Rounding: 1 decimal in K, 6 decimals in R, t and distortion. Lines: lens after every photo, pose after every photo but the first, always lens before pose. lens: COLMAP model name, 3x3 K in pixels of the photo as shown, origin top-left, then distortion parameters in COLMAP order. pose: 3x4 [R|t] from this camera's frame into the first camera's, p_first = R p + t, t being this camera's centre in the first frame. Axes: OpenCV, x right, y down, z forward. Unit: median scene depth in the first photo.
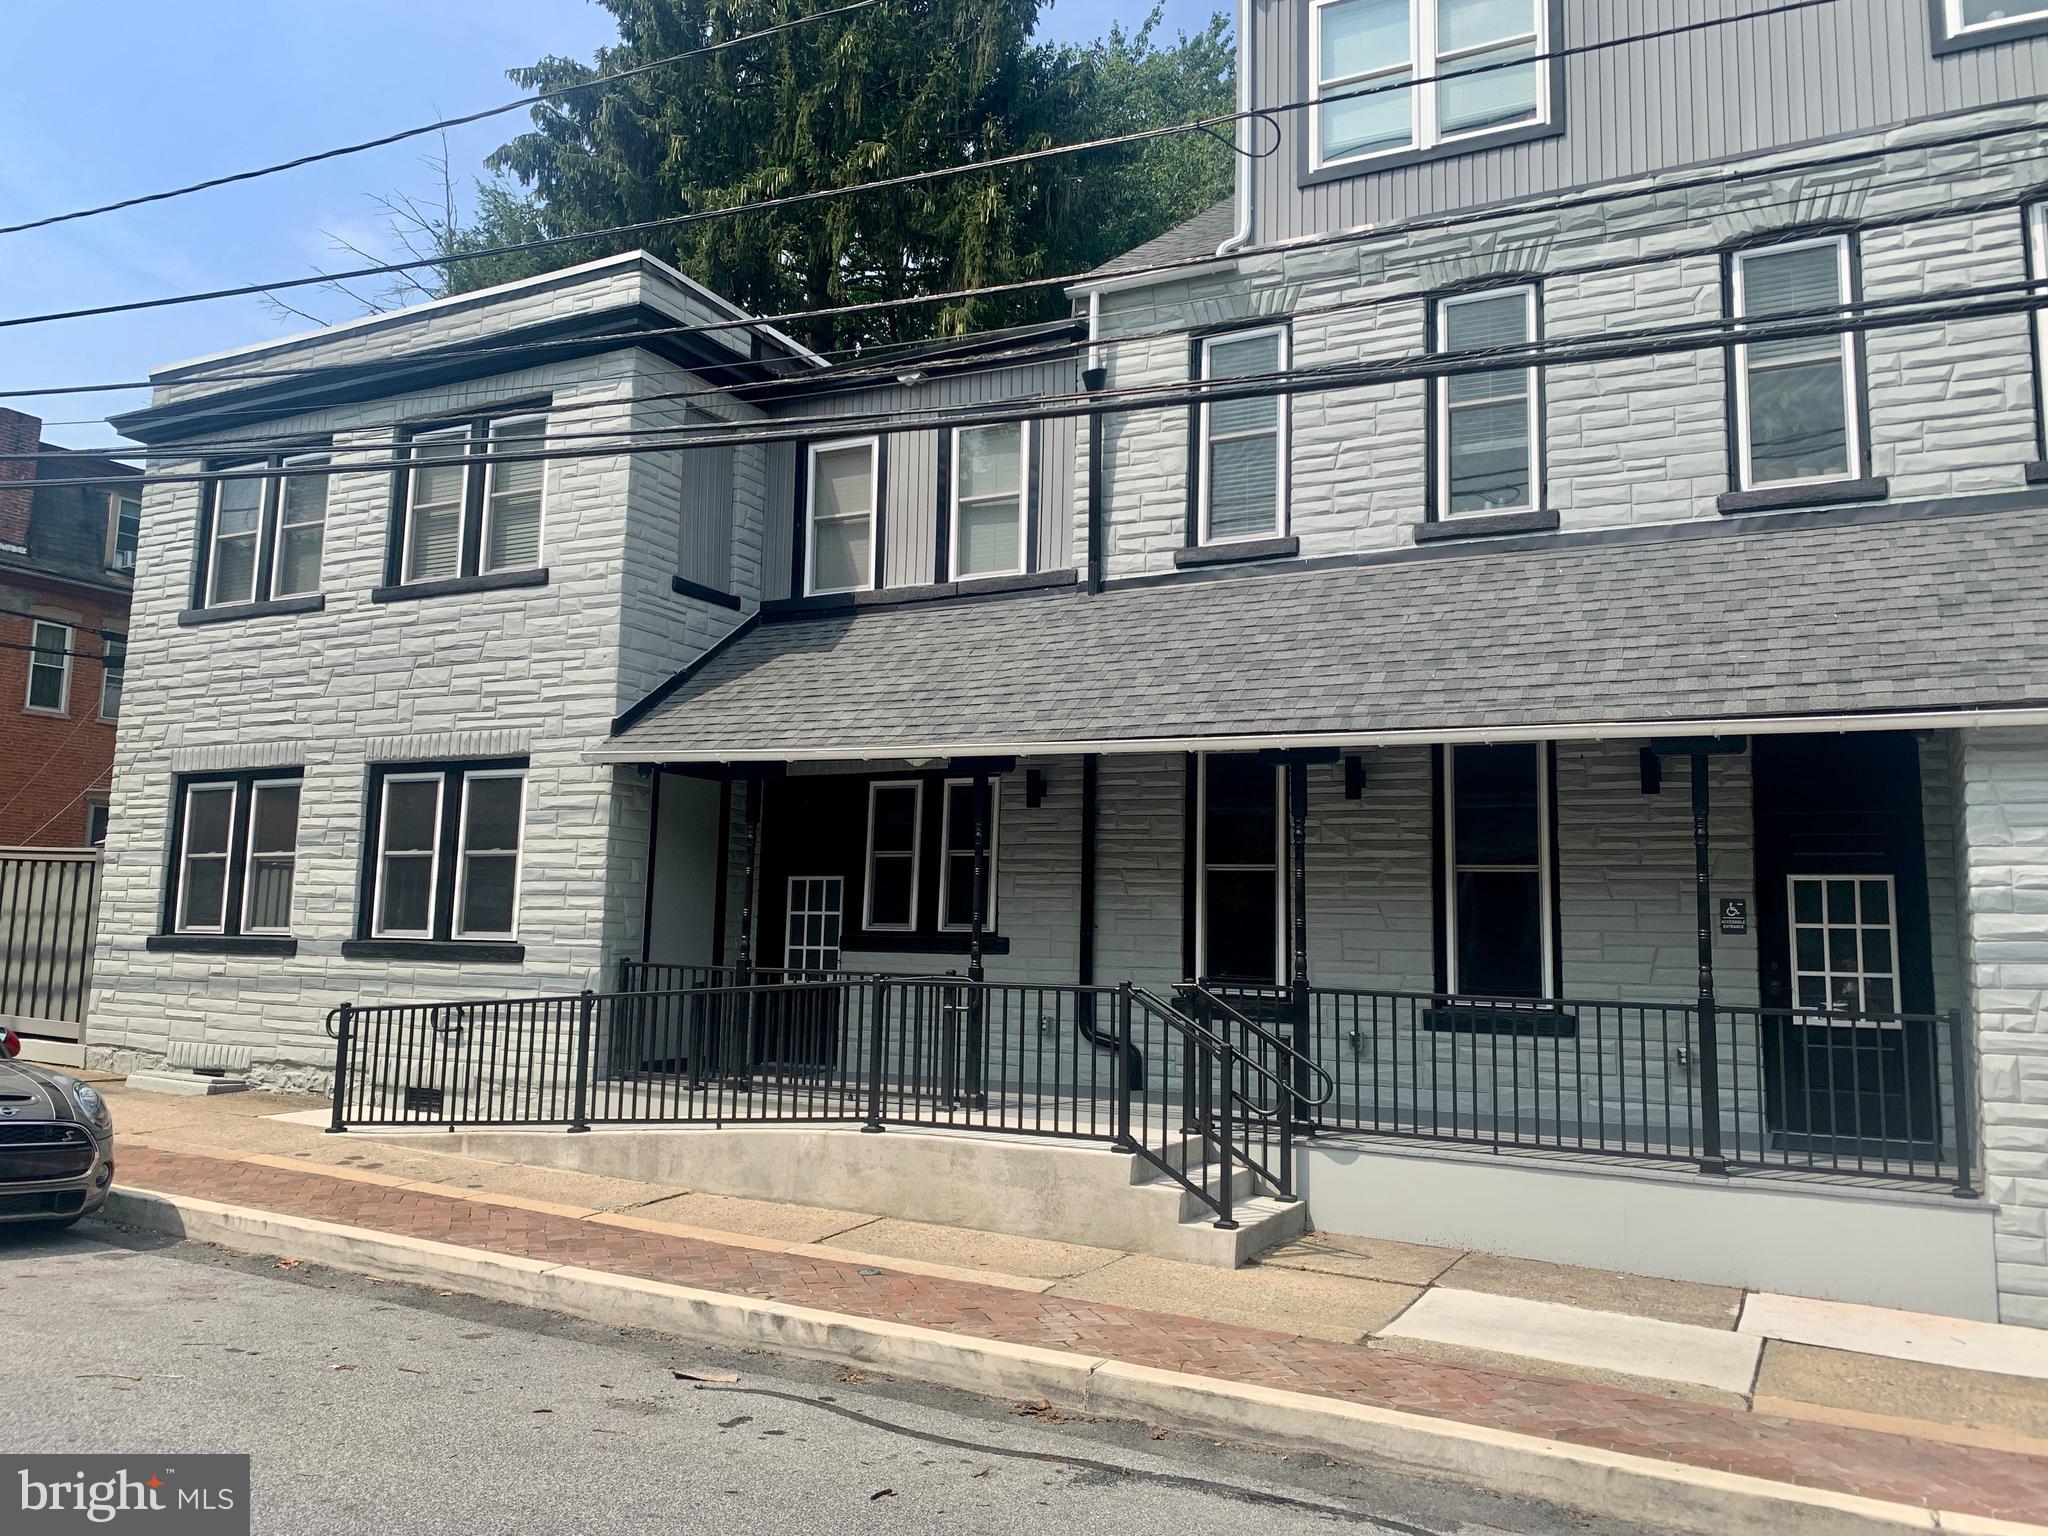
lens RADIAL K [[1540.8, 0, 1022.0], [0, 1540.8, 758.2], [0, 0, 1]] dist [0.002522, -0.003620]
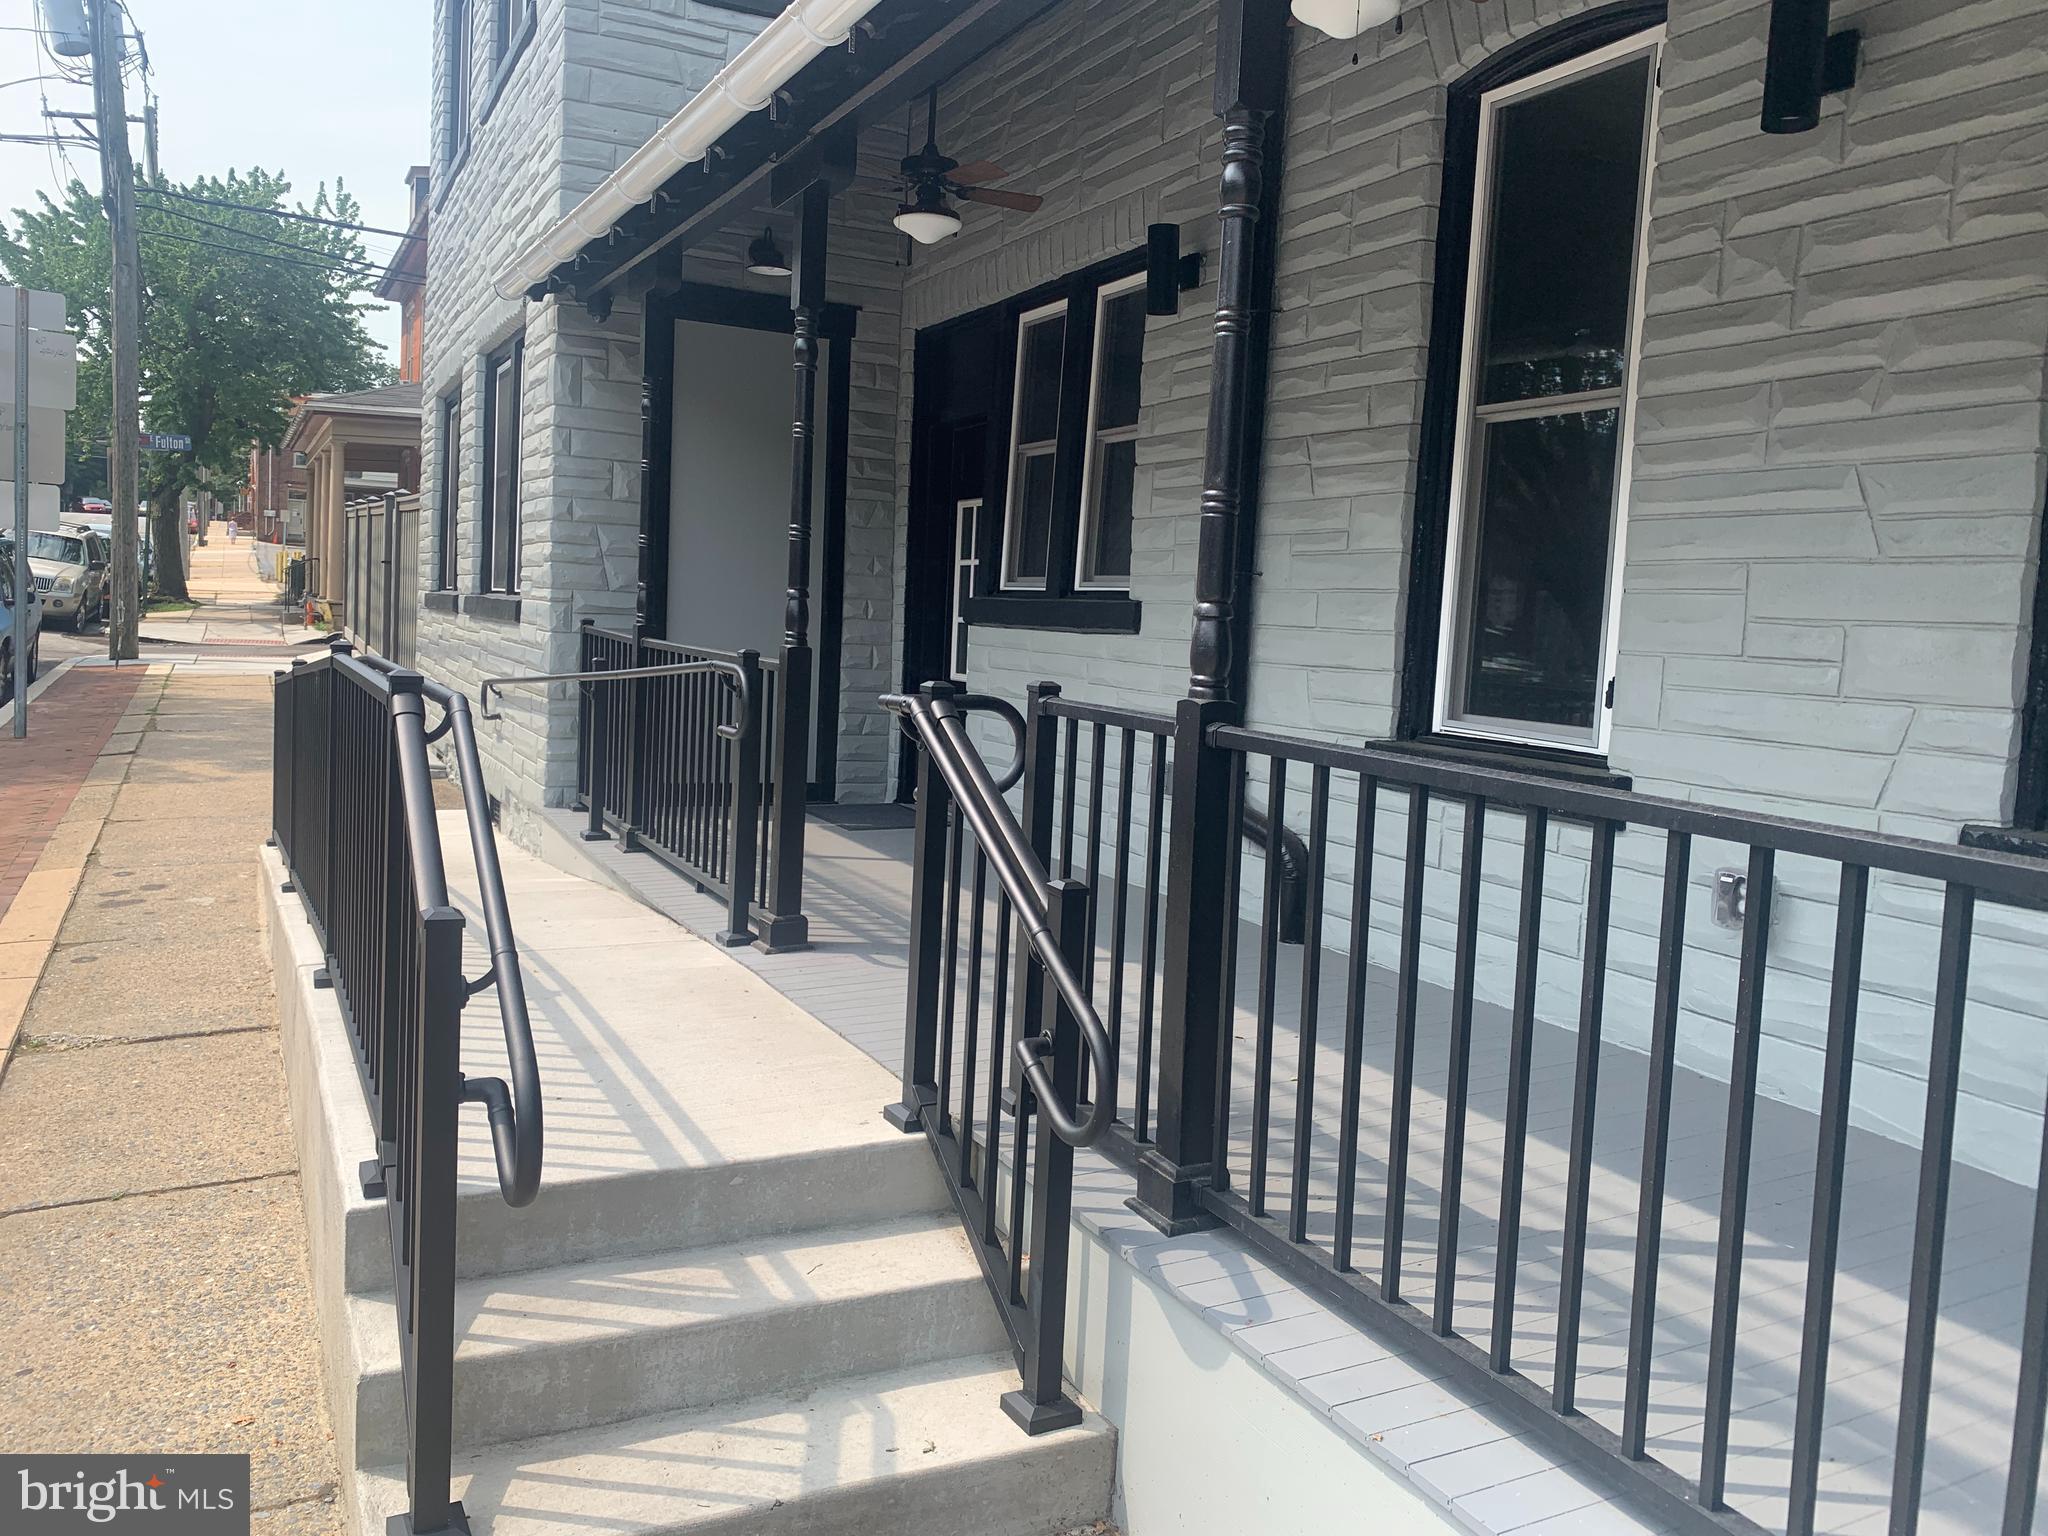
lens RADIAL K [[1540.8, 0, 1024.3], [0, 1540.8, 763.8], [0, 0, 1]] dist [0.002522, -0.003620]
pose [[0.805053, 0.077338, -0.588141, 0.257892], [0.030425, 0.984777, 0.171141, 0.085381], [0.592423, -0.155672, 0.790444, 0.598902]]
